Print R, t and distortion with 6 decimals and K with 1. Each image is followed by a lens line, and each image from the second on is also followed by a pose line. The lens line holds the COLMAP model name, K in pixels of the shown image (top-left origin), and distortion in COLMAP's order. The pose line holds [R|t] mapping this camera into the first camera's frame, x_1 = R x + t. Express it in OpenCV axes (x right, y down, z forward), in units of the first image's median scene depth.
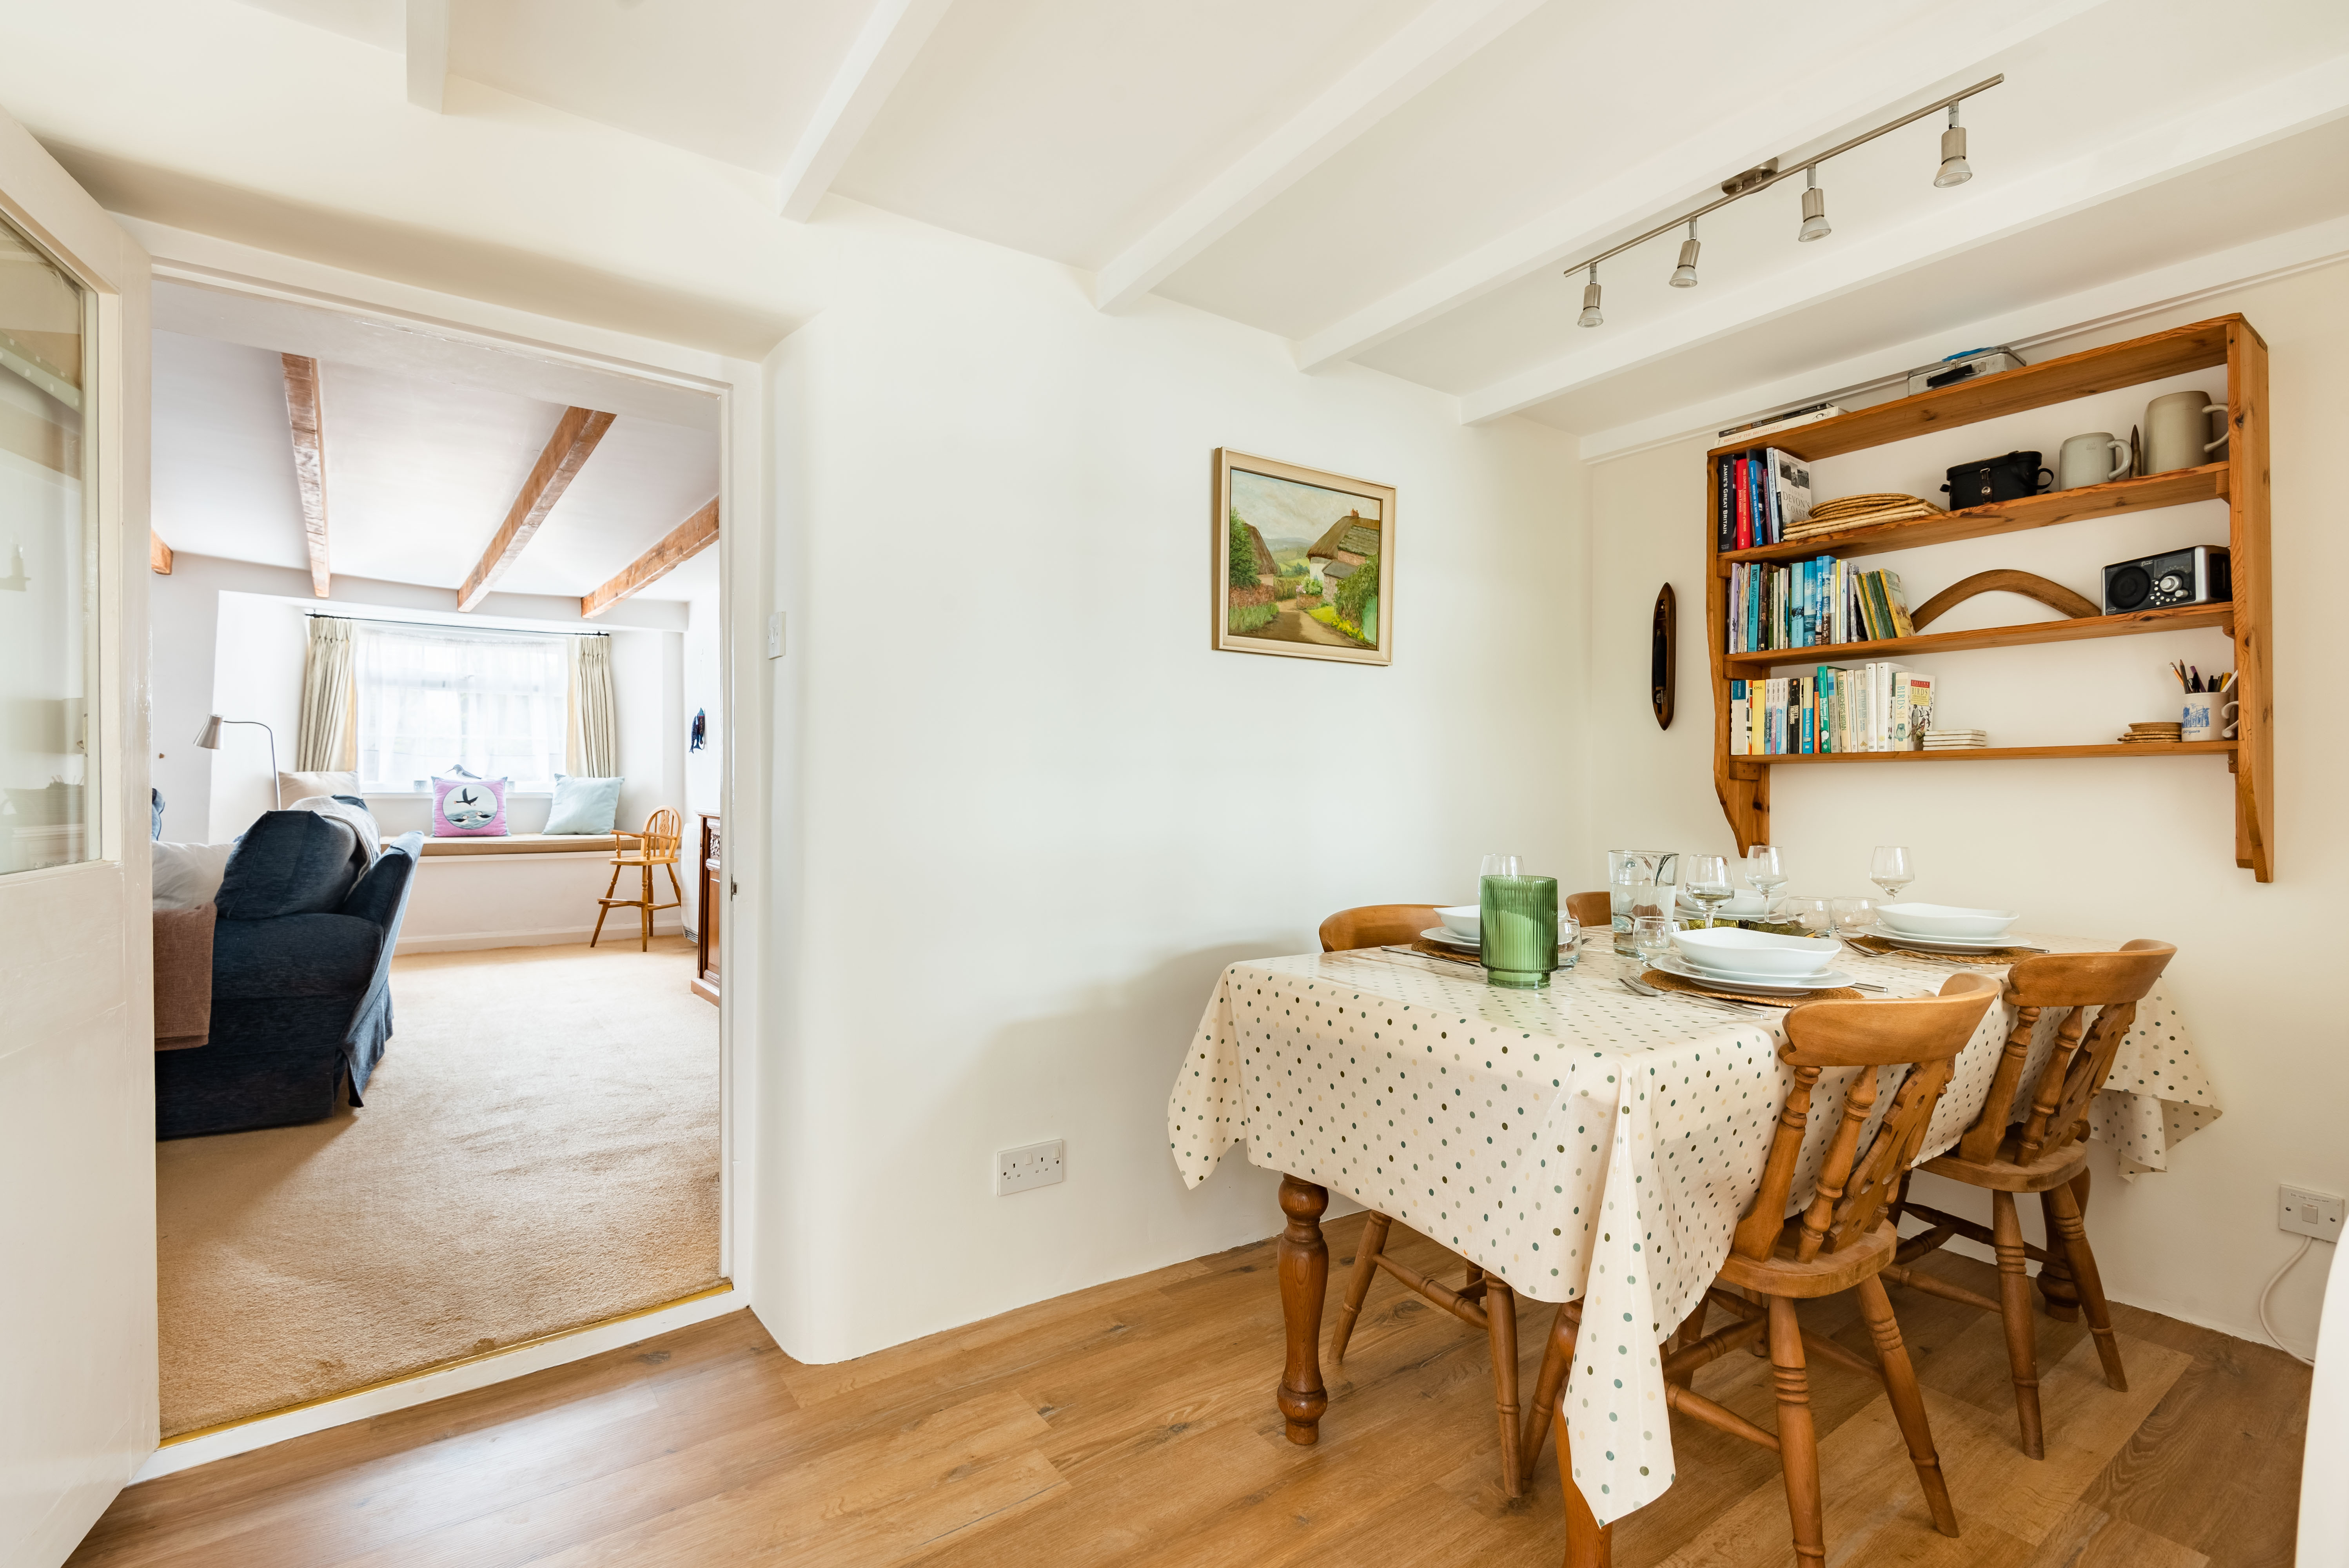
lens RADIAL K [[1082.8, 0, 1168.6], [0, 1082.8, 792.4], [0, 0, 1]] dist [0.001288, 0.000423]
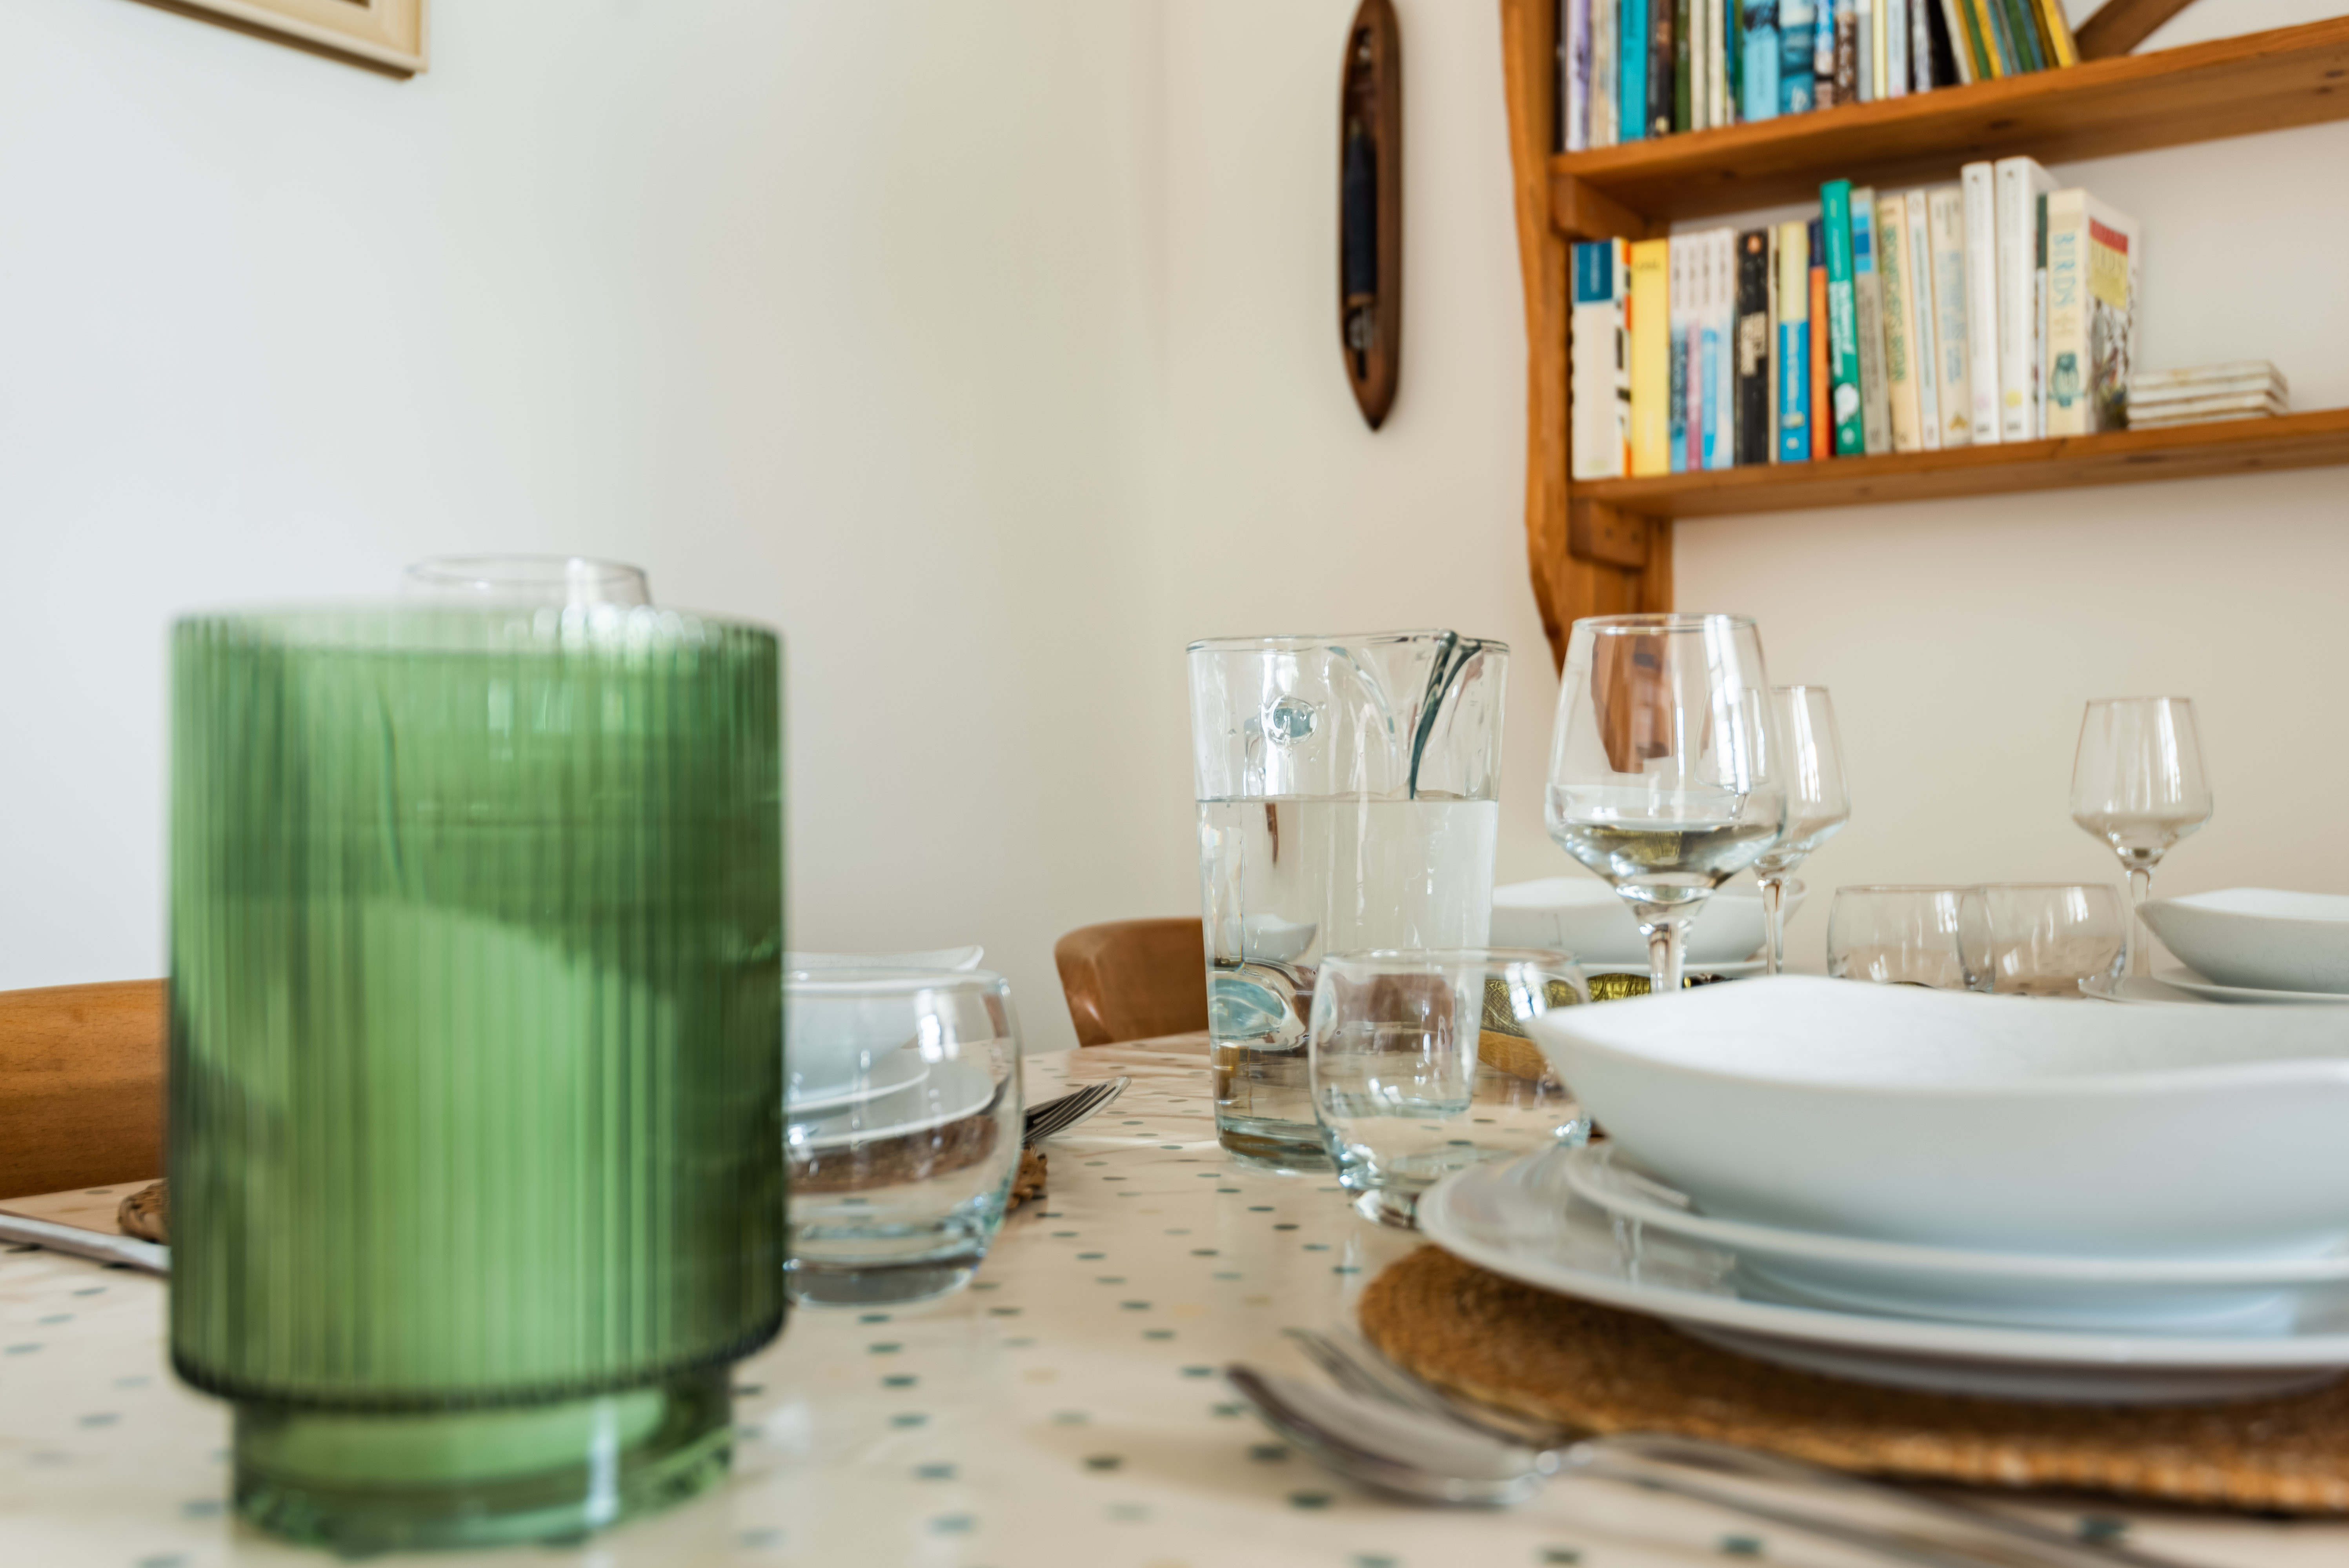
lens RADIAL K [[2359.8, 0, 1175.9], [0, 2359.8, 785.4], [0, 0, 1]] dist [0.038399, 0.000000]
pose [[0.936318, -0.012343, 0.350936, 0.176423], [0.013755, 0.999904, -0.001532, 0.056762], [-0.350883, 0.006262, 0.936398, 0.415939]]
